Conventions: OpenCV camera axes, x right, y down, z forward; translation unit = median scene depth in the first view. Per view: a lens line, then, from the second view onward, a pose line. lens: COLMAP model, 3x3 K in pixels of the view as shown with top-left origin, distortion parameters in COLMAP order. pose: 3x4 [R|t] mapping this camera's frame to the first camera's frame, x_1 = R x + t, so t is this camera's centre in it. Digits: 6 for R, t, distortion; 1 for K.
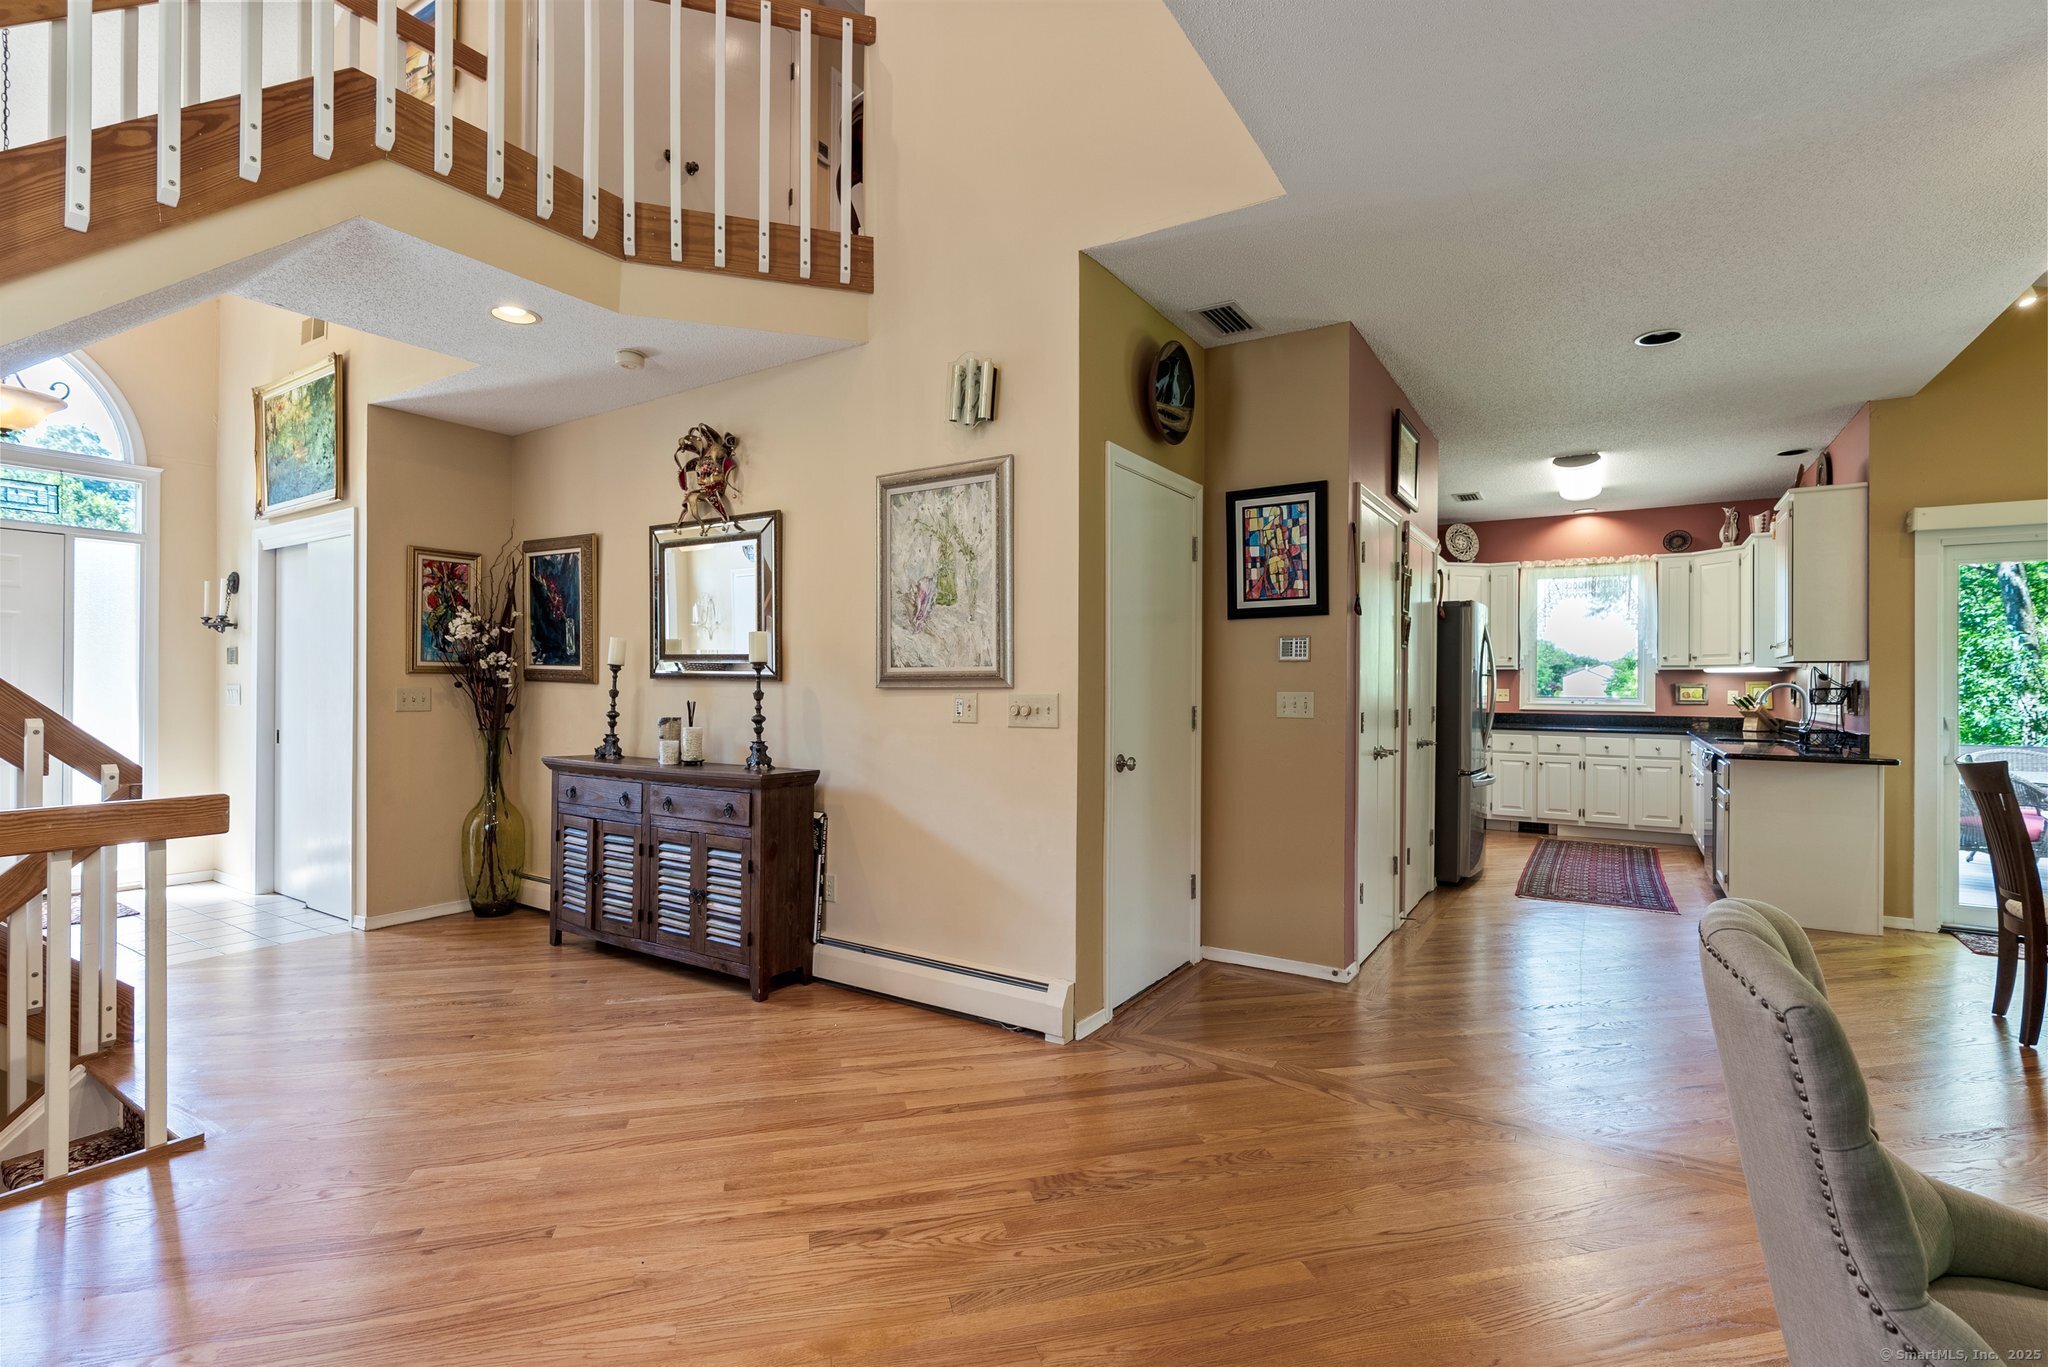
lens RADIAL K [[931.9, 0, 1032.4], [0, 931.9, 683.3], [0, 0, 1]] dist [-0.010921, 0.003072]
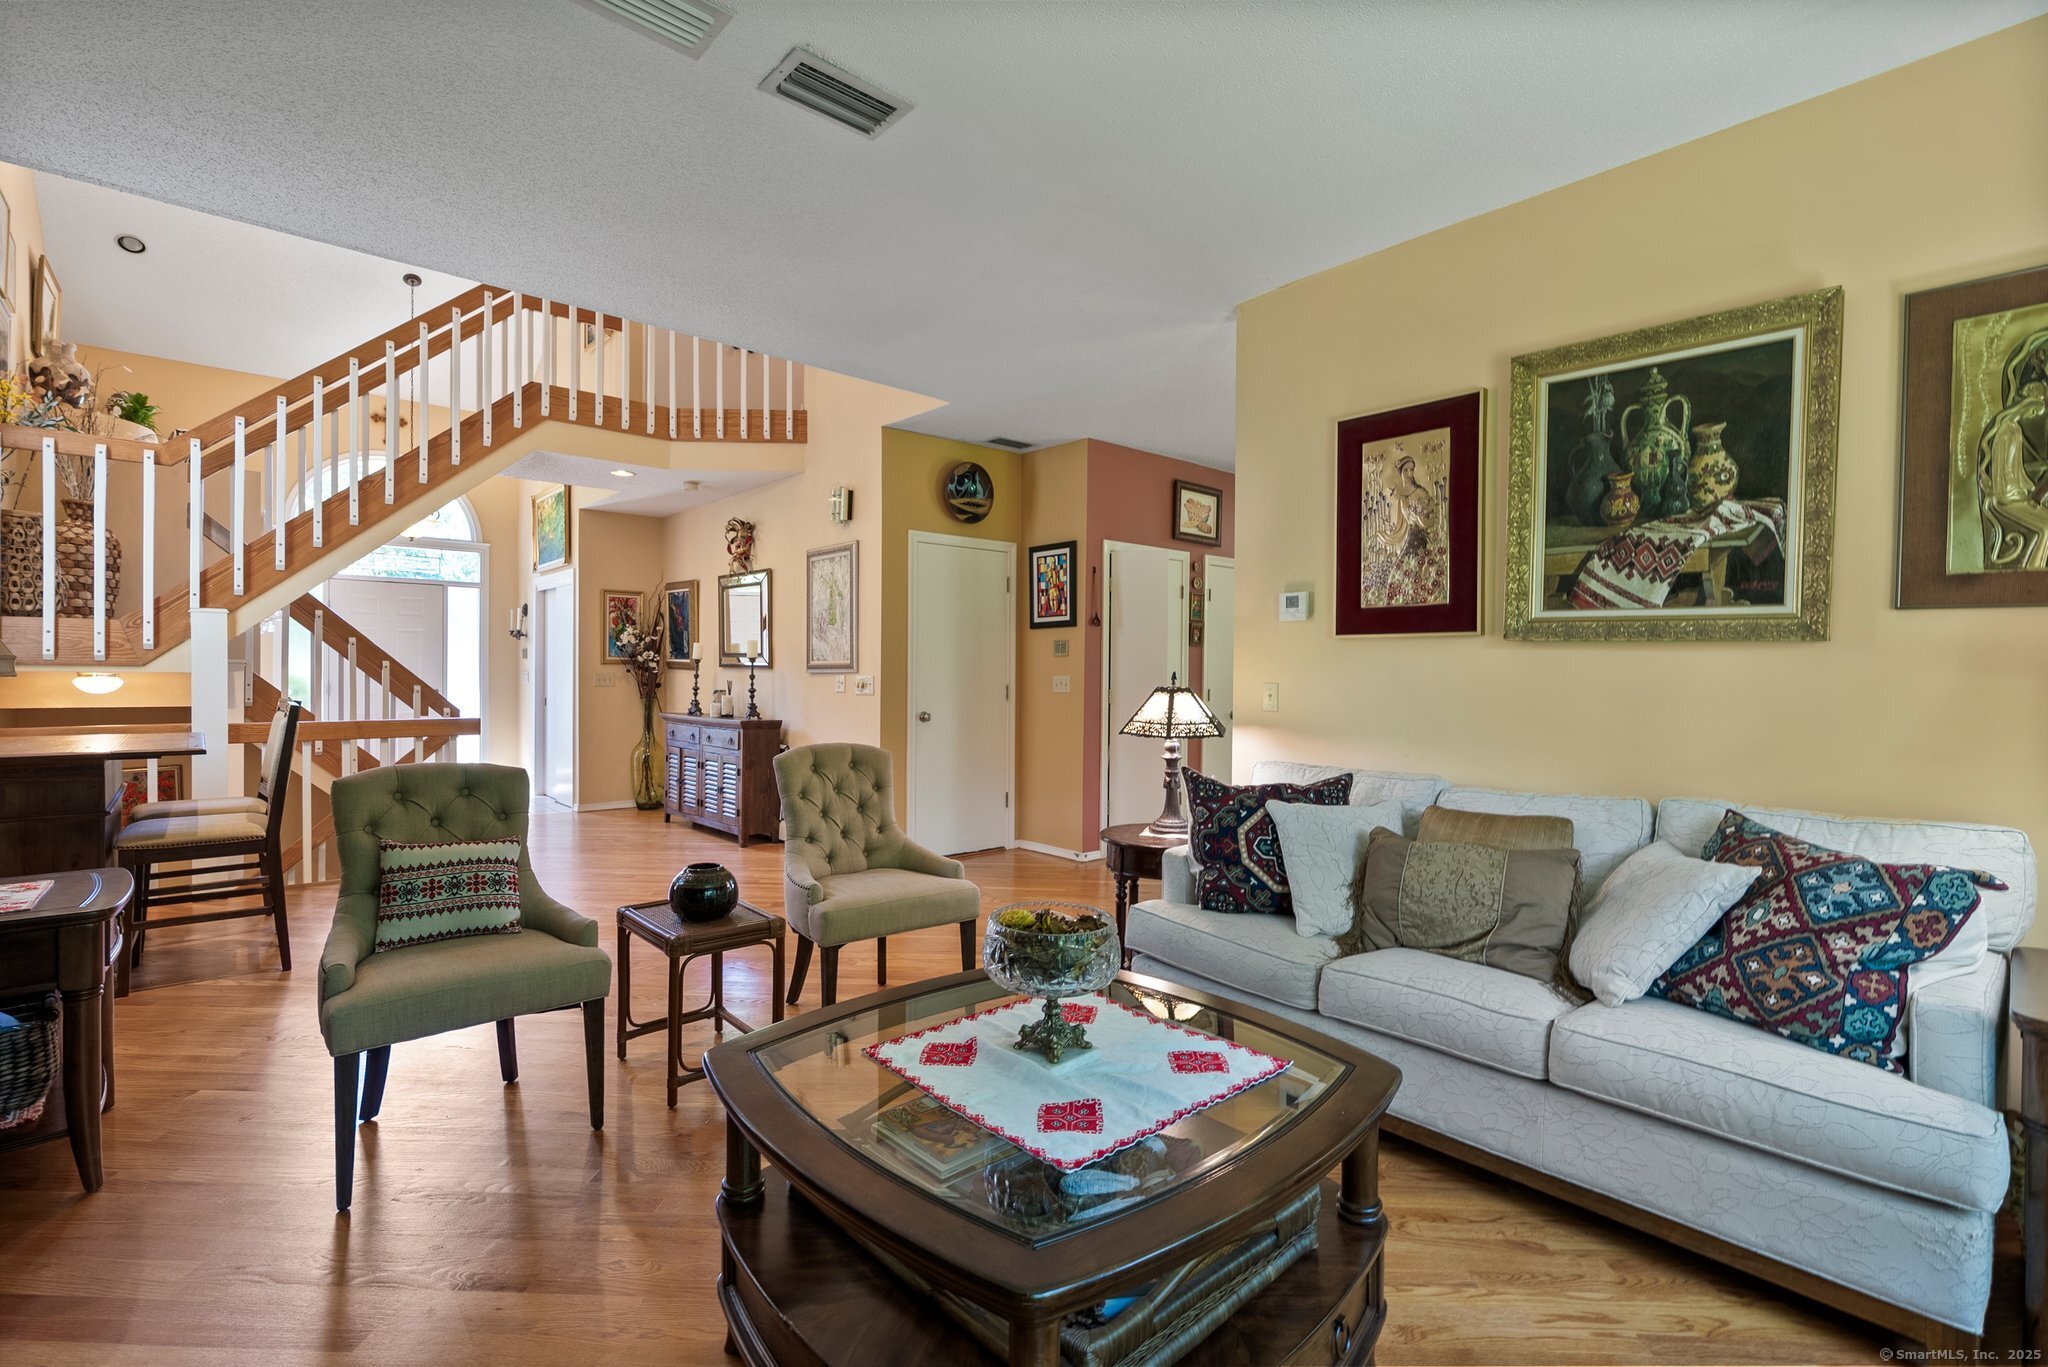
lens RADIAL K [[931.9, 0, 1023.3], [0, 931.9, 682.1], [0, 0, 1]] dist [-0.010921, 0.003072]
pose [[0.961796, 0.004712, -0.273727, 0.641082], [-0.001995, 0.999946, 0.010202, 0.003937], [0.273760, -0.009267, 0.961753, -0.512051]]
